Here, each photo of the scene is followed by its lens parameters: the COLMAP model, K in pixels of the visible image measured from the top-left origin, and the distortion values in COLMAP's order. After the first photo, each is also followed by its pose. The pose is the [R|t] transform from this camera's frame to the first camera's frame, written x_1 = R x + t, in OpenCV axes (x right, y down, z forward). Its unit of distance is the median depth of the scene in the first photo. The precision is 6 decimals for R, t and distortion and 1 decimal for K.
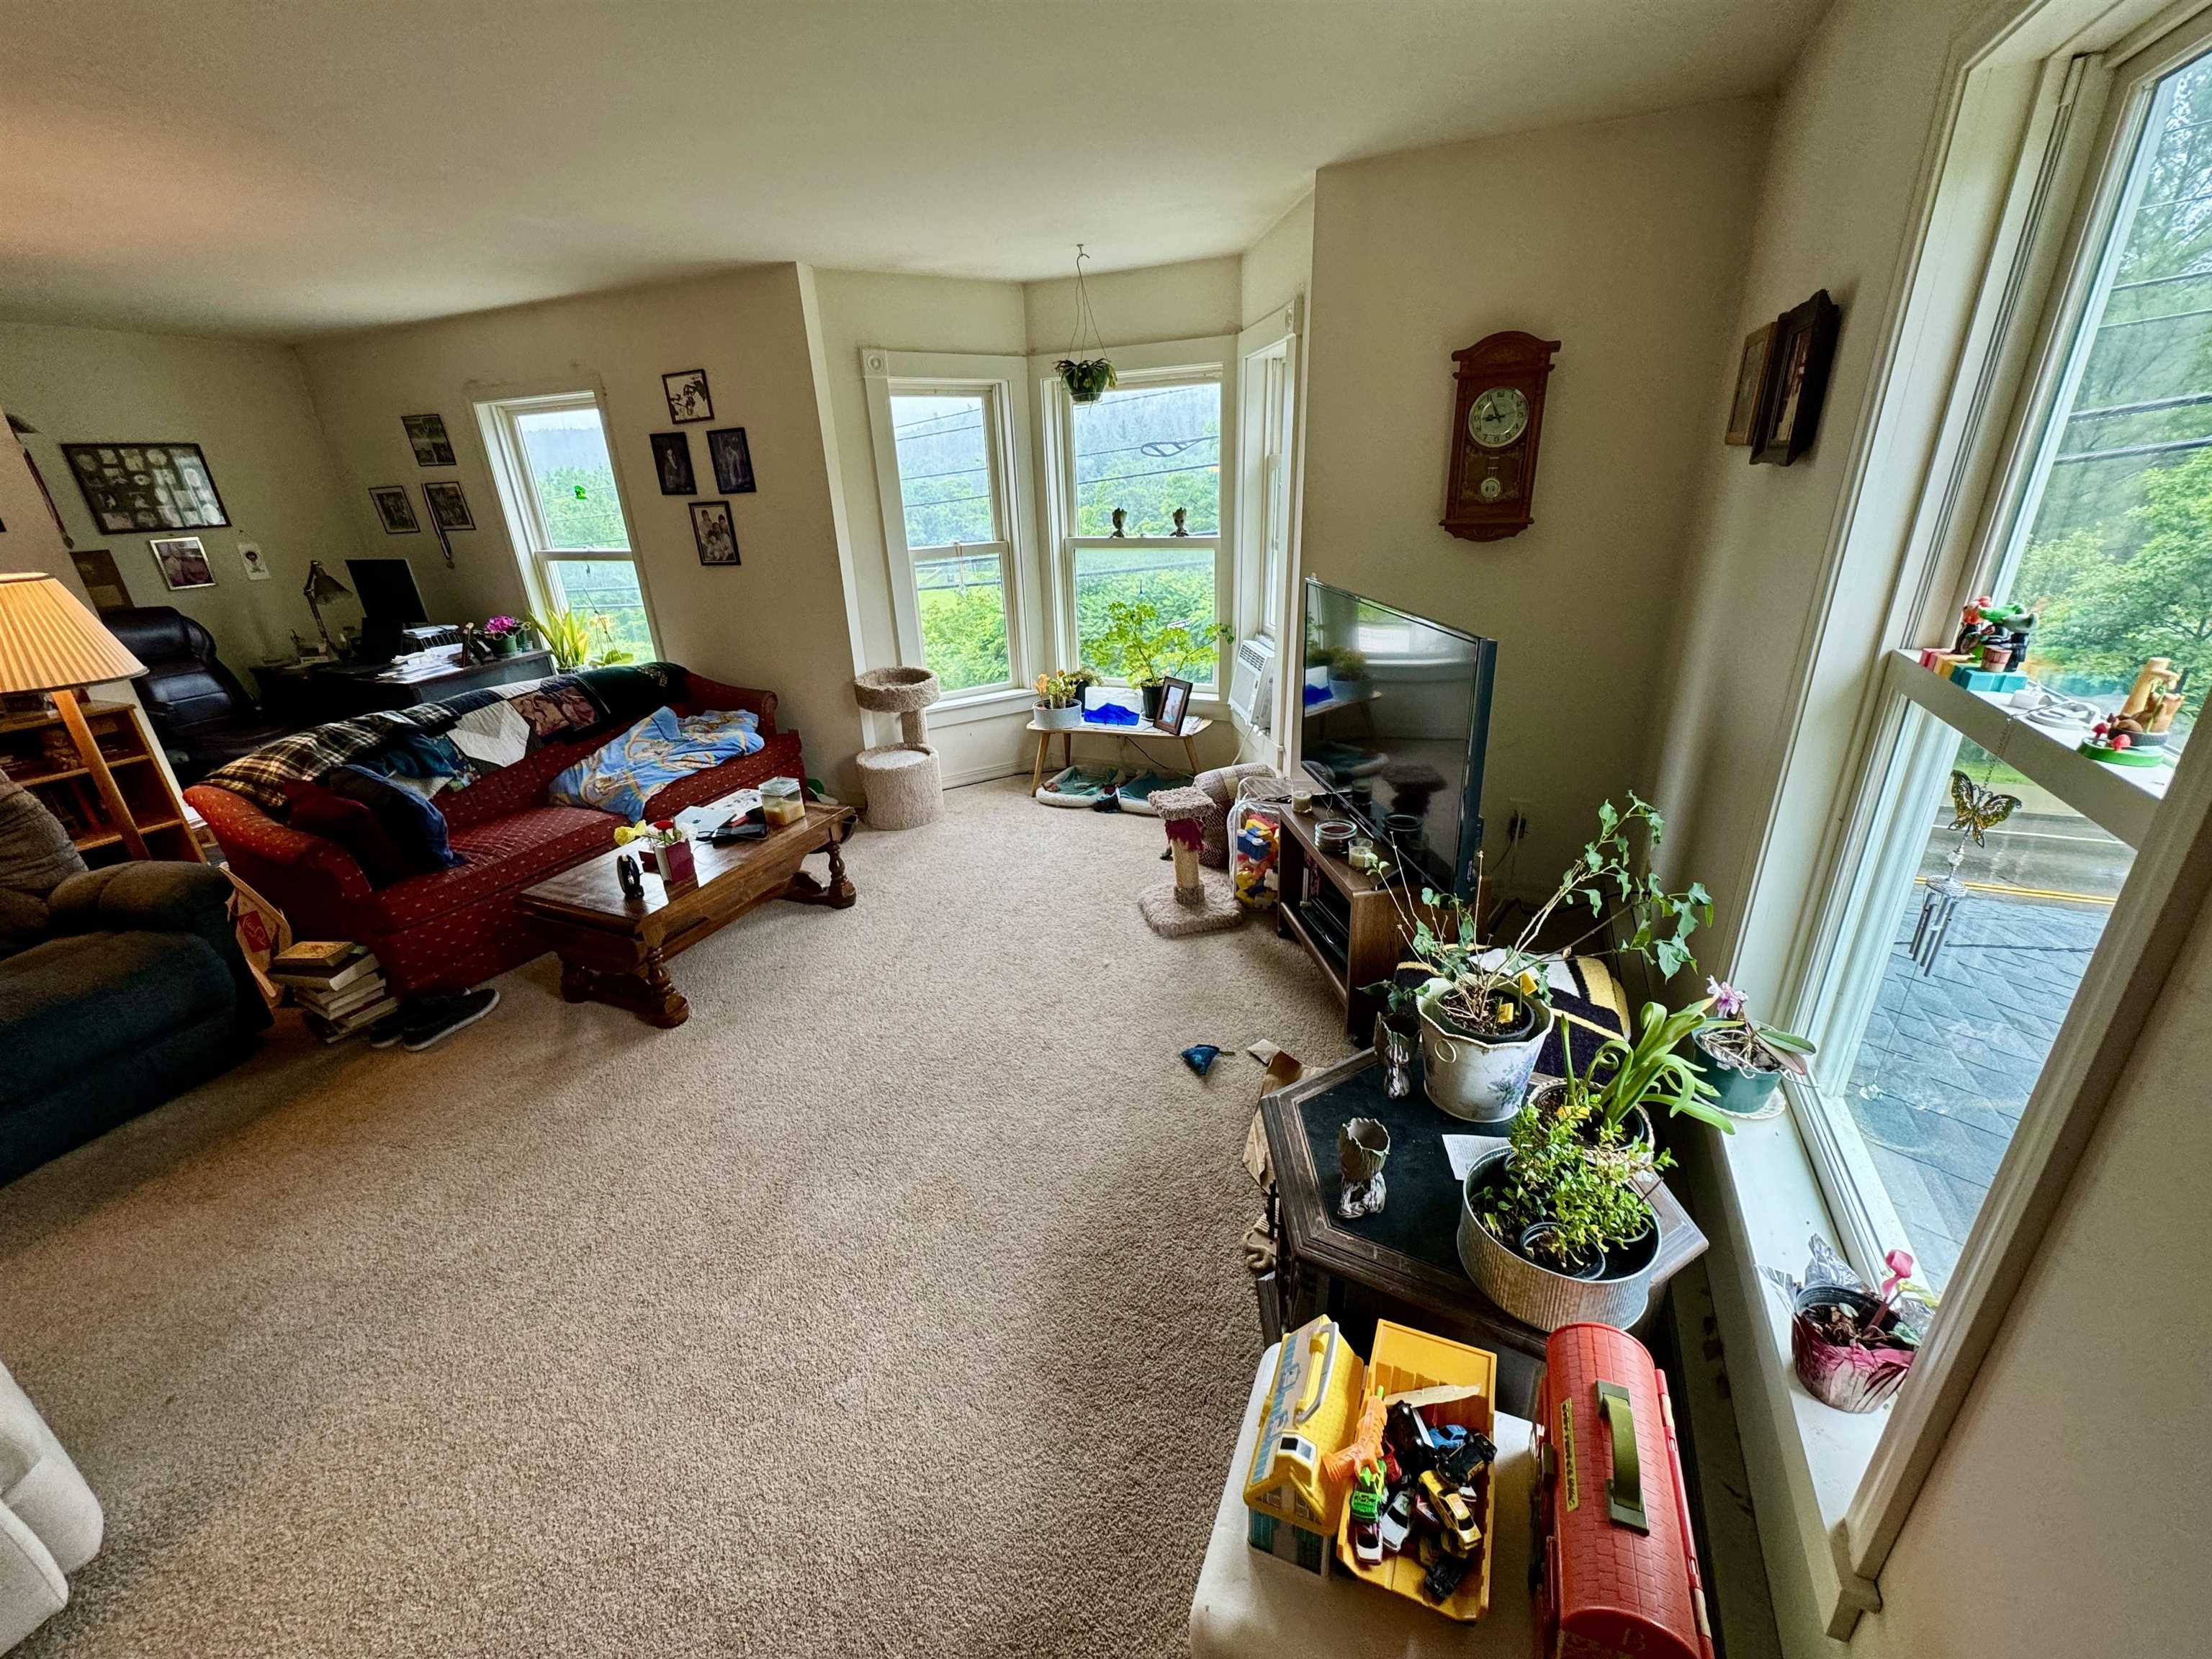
lens RADIAL K [[877.6, 0, 1107.4], [0, 877.6, 834.1], [0, 0, 1]] dist [-0.001865, 0.000097]
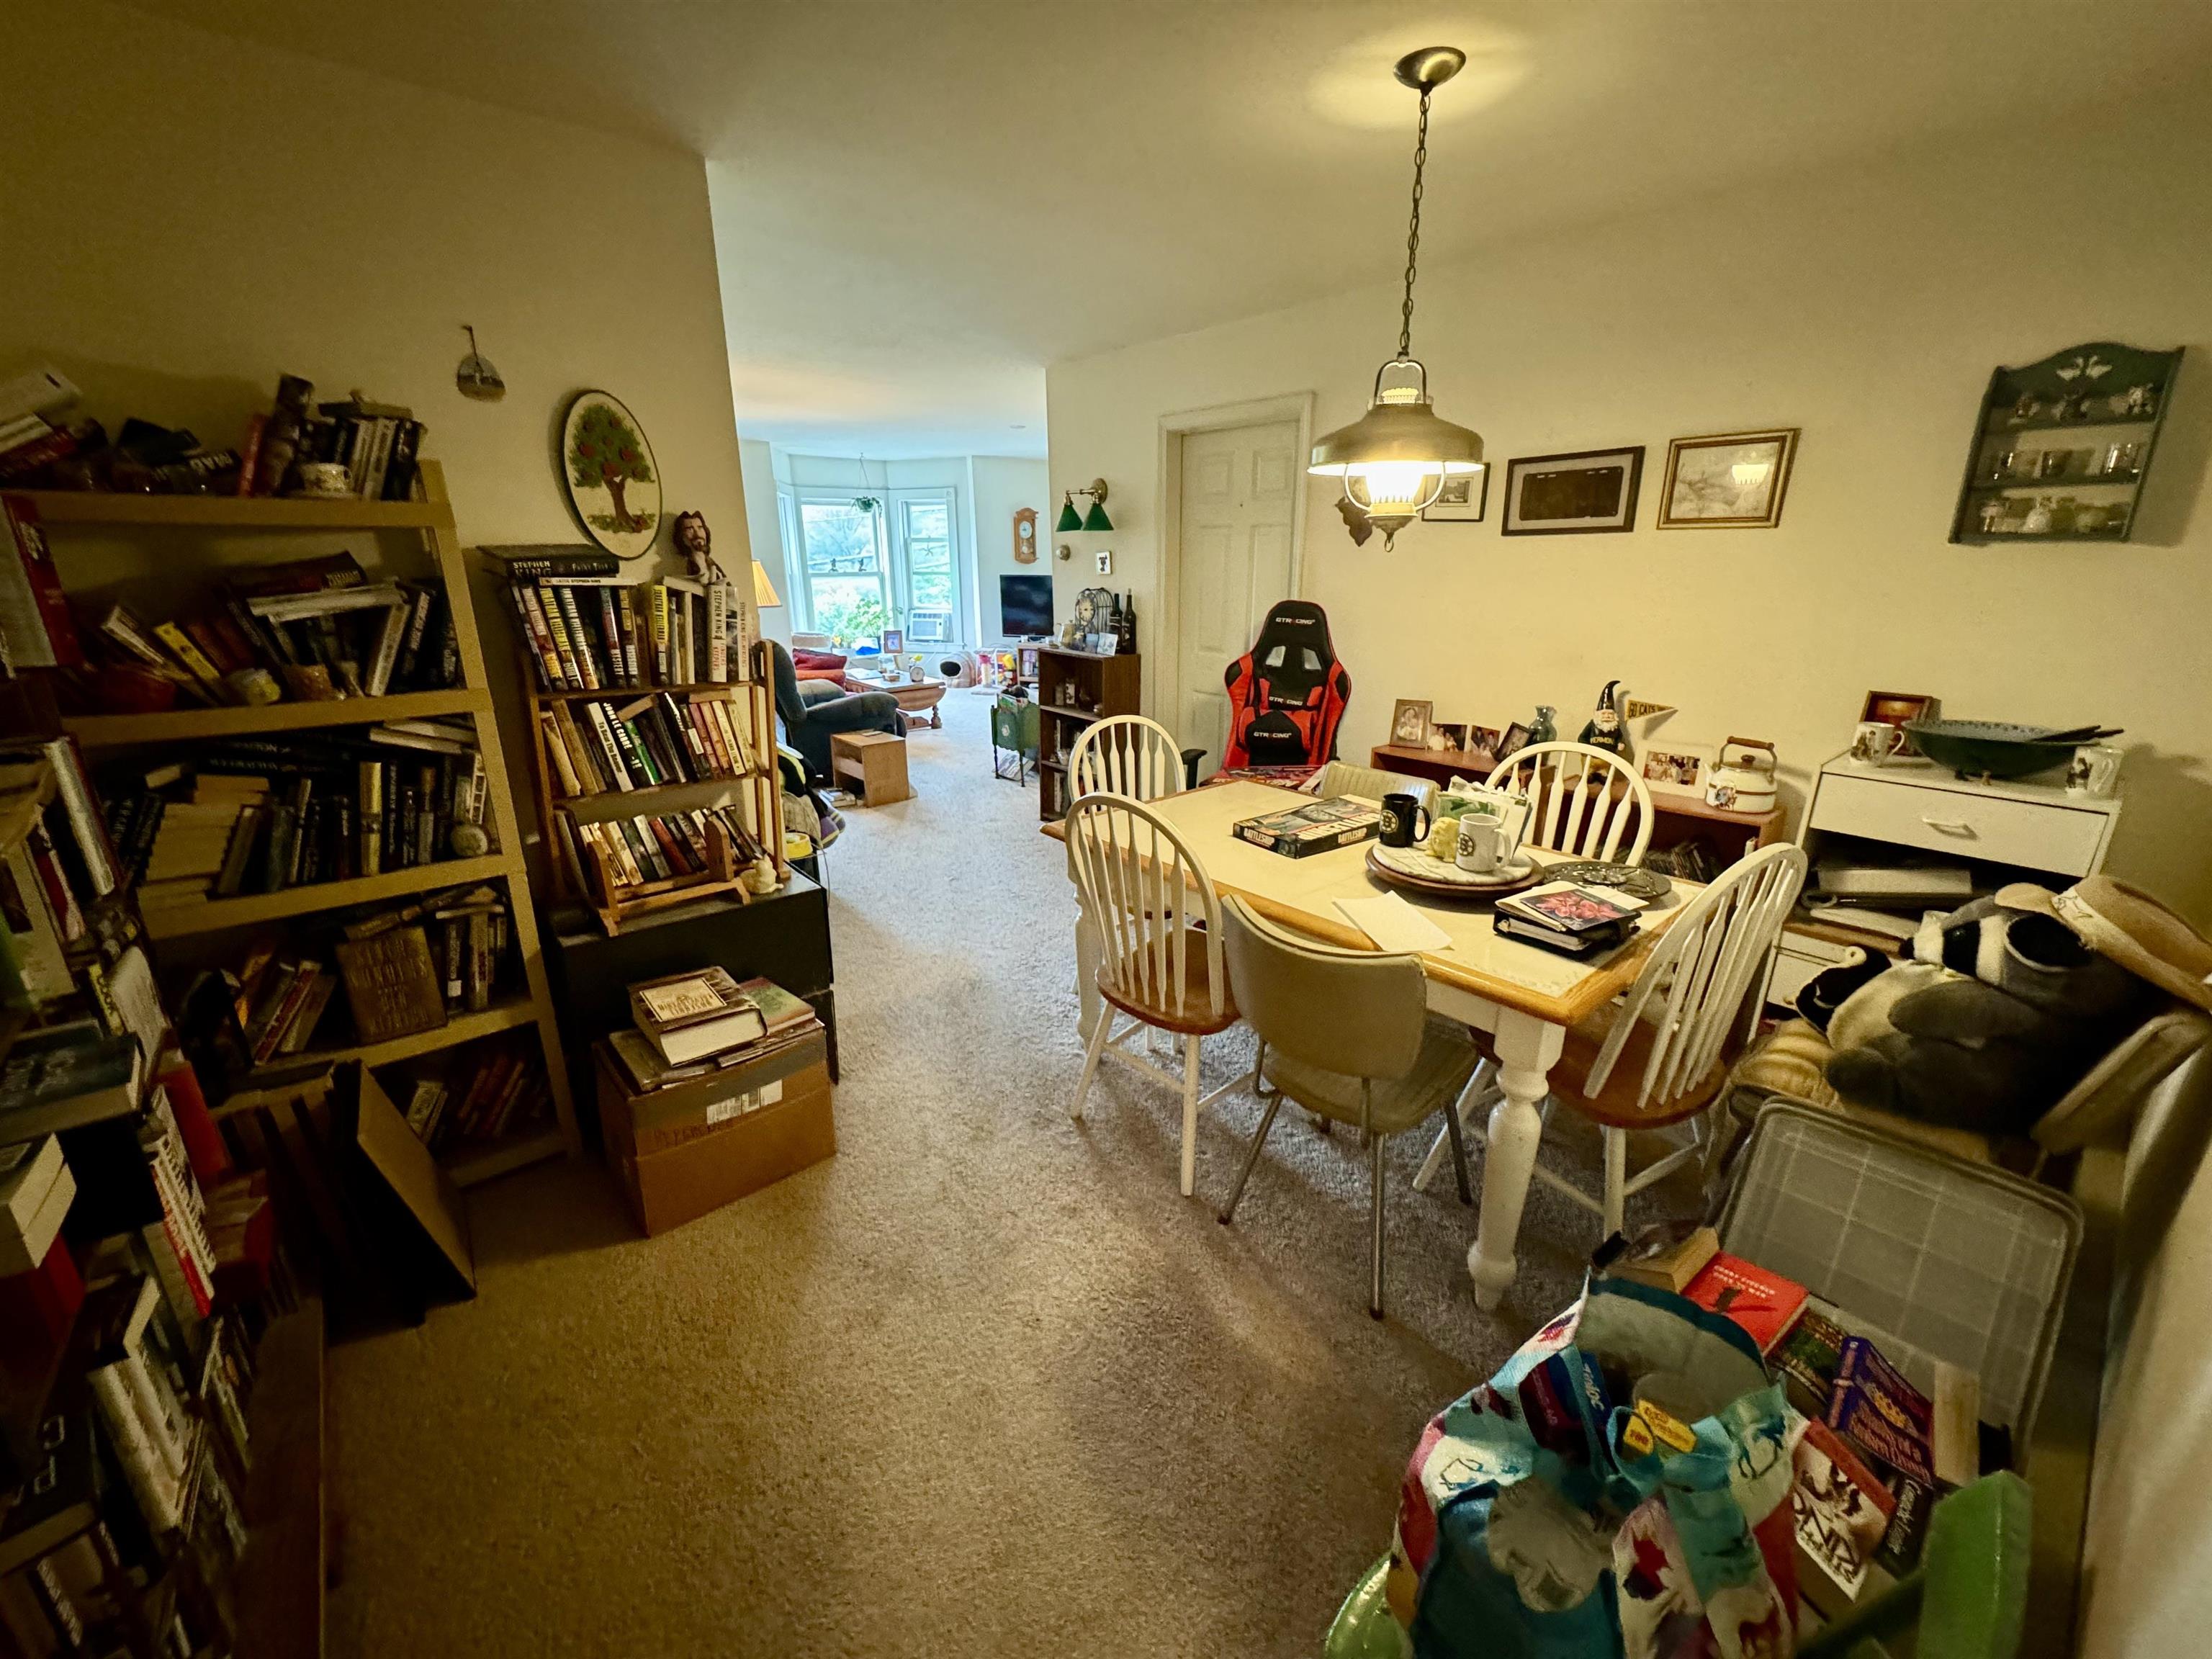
lens RADIAL K [[877.6, 0, 1107.4], [0, 877.6, 834.1], [0, 0, 1]] dist [-0.001865, 0.000097]
pose [[0.430949, -0.242107, 0.869291, -1.739758], [0.336691, 0.936909, 0.094026, 0.285912], [-0.837211, 0.252162, 0.485275, -0.433364]]
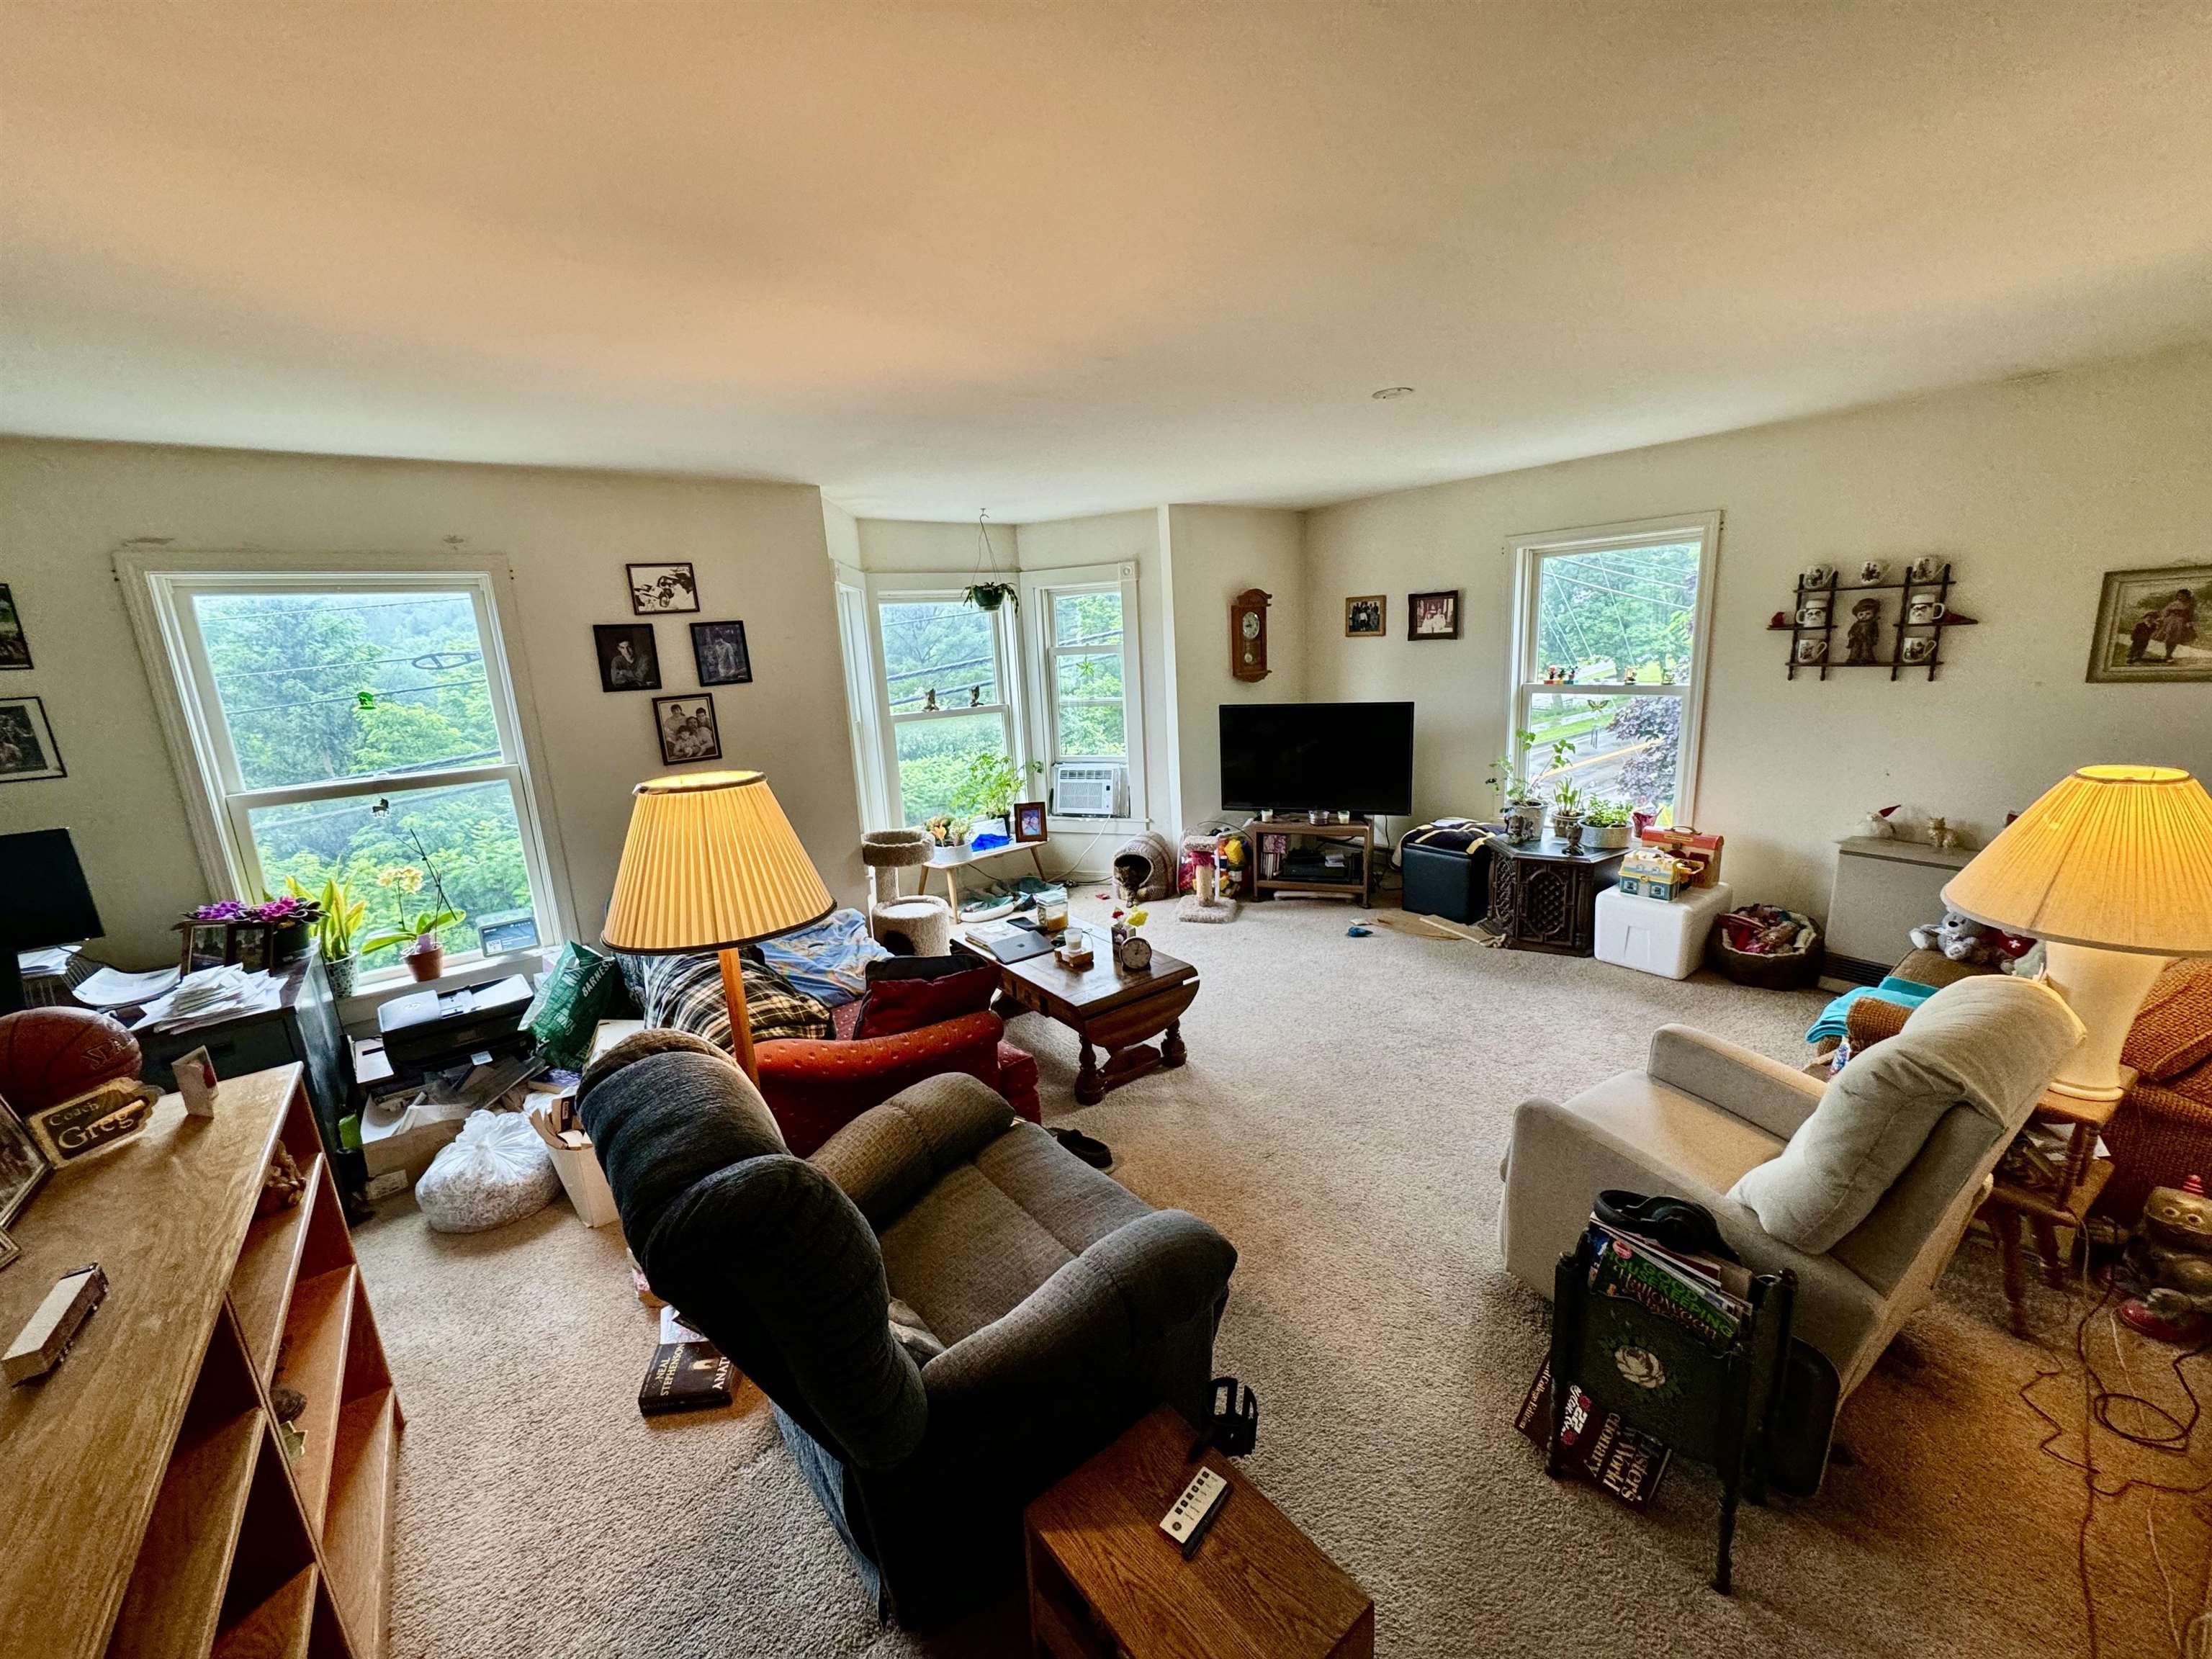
lens RADIAL K [[877.6, 0, 1107.4], [0, 877.6, 834.1], [0, 0, 1]] dist [-0.001865, 0.000097]
pose [[0.483928, -0.179121, 0.856580, -0.993796], [0.368300, 0.929606, -0.013681, -0.066784], [-0.793832, 0.322099, 0.515833, 0.215189]]
